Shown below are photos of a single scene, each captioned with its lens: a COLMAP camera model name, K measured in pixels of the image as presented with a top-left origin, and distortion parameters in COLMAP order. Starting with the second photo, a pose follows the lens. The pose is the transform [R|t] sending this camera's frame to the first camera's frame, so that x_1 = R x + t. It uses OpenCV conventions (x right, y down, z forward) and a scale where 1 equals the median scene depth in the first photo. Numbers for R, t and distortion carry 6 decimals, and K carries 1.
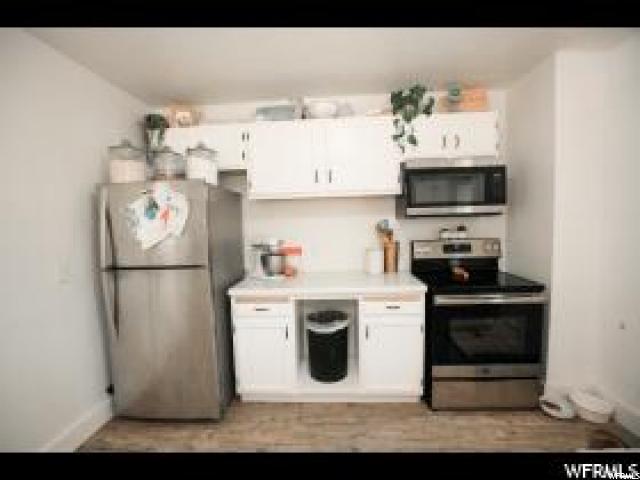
lens RADIAL K [[278.5, 0, 318.8], [0, 278.5, 249.3], [0, 0, 1]] dist [-0.043058, 0.000157]
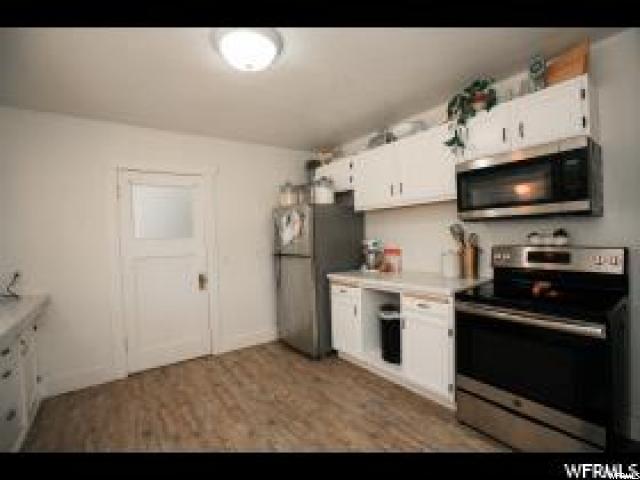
lens RADIAL K [[278.5, 0, 318.8], [0, 278.5, 249.3], [0, 0, 1]] dist [-0.043058, 0.000157]
pose [[0.653251, 0.044152, -0.755853, 0.708071], [-0.054949, 0.998430, 0.010831, 0.000985], [0.755144, 0.034458, 0.654652, -0.014499]]
